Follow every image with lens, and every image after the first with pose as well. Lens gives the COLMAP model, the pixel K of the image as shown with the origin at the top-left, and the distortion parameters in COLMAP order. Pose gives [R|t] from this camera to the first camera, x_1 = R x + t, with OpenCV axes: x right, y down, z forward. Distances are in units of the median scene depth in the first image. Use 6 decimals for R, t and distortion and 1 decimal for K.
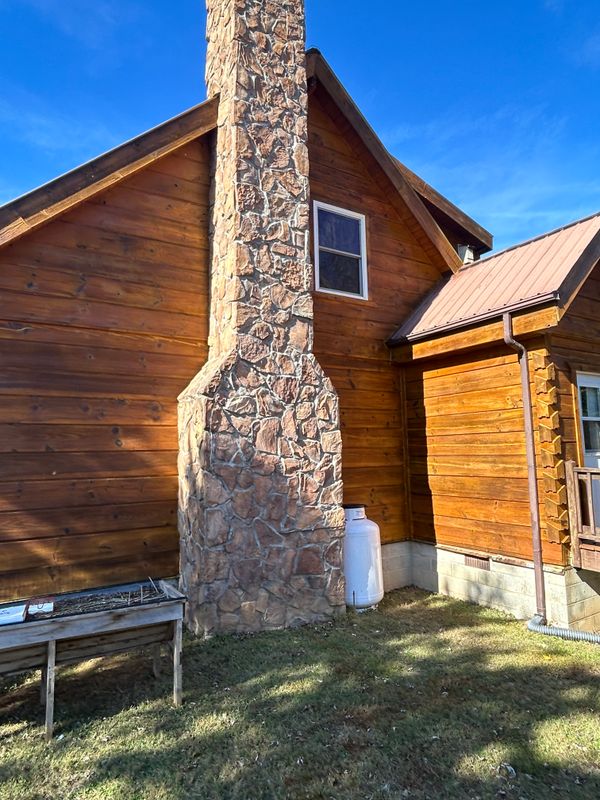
lens RADIAL K [[491.9, 0, 299.9], [0, 491.9, 397.9], [0, 0, 1]] dist [0.008086, 0.002075]
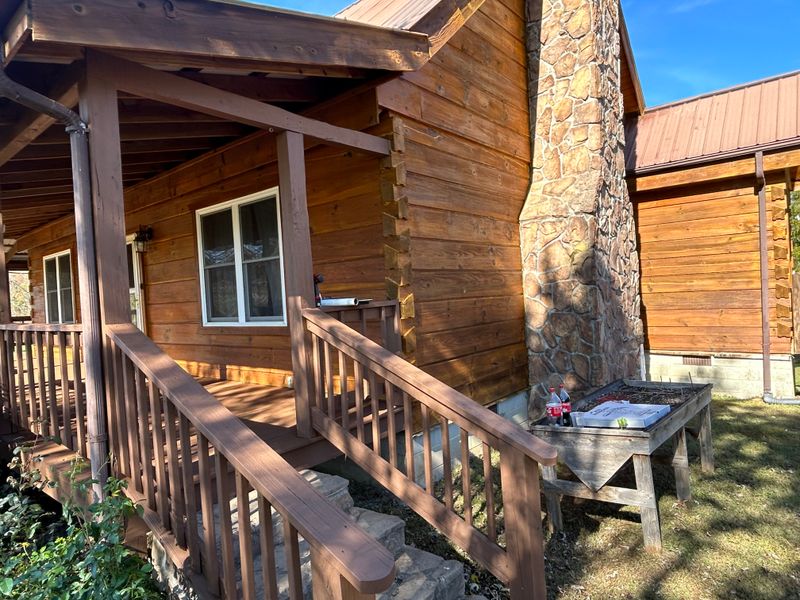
lens RADIAL K [[491.9, 0, 399.0], [0, 491.9, 302.2], [0, 0, 1]] dist [0.008086, 0.002075]
pose [[0.948731, -0.035242, 0.314113, -0.779039], [-0.002883, 0.992759, 0.120092, 0.047640], [-0.316070, -0.114841, 0.941760, 0.102324]]
